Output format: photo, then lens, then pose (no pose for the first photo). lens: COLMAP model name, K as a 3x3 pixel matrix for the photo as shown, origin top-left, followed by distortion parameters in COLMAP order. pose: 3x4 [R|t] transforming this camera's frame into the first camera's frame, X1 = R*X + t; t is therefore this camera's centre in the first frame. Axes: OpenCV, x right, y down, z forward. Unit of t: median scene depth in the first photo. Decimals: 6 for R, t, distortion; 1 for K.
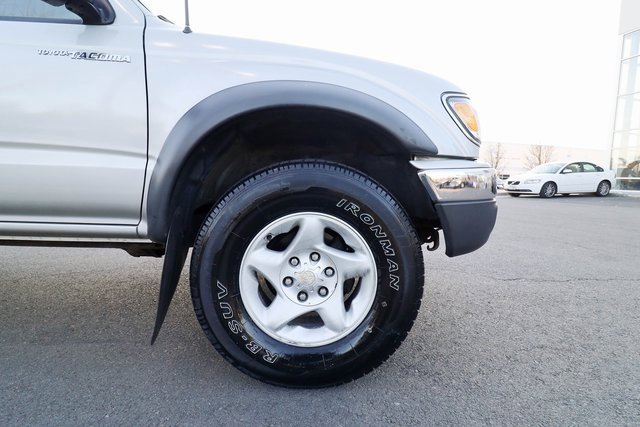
lens RADIAL K [[322.5, 0, 310.1], [0, 322.5, 213.6], [0, 0, 1]] dist [-0.000918, -0.010588]
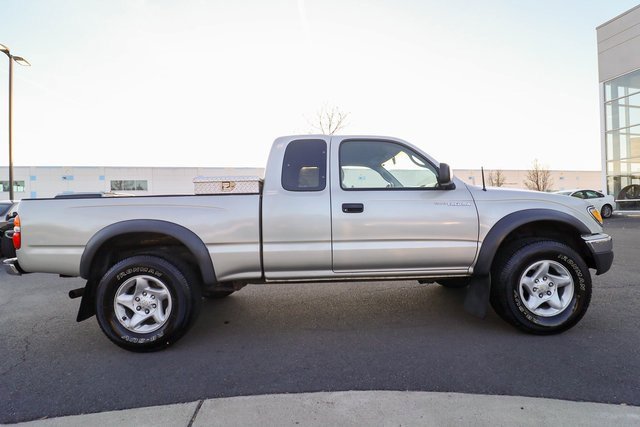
lens RADIAL K [[296.9, 0, 317.8], [0, 296.9, 214.1], [0, 0, 1]] dist [0.000197, -0.012303]
pose [[0.998393, -0.053824, -0.017729, -1.609326], [0.051805, 0.993693, -0.099455, -0.210759], [0.022971, 0.098377, 0.994884, -1.276378]]
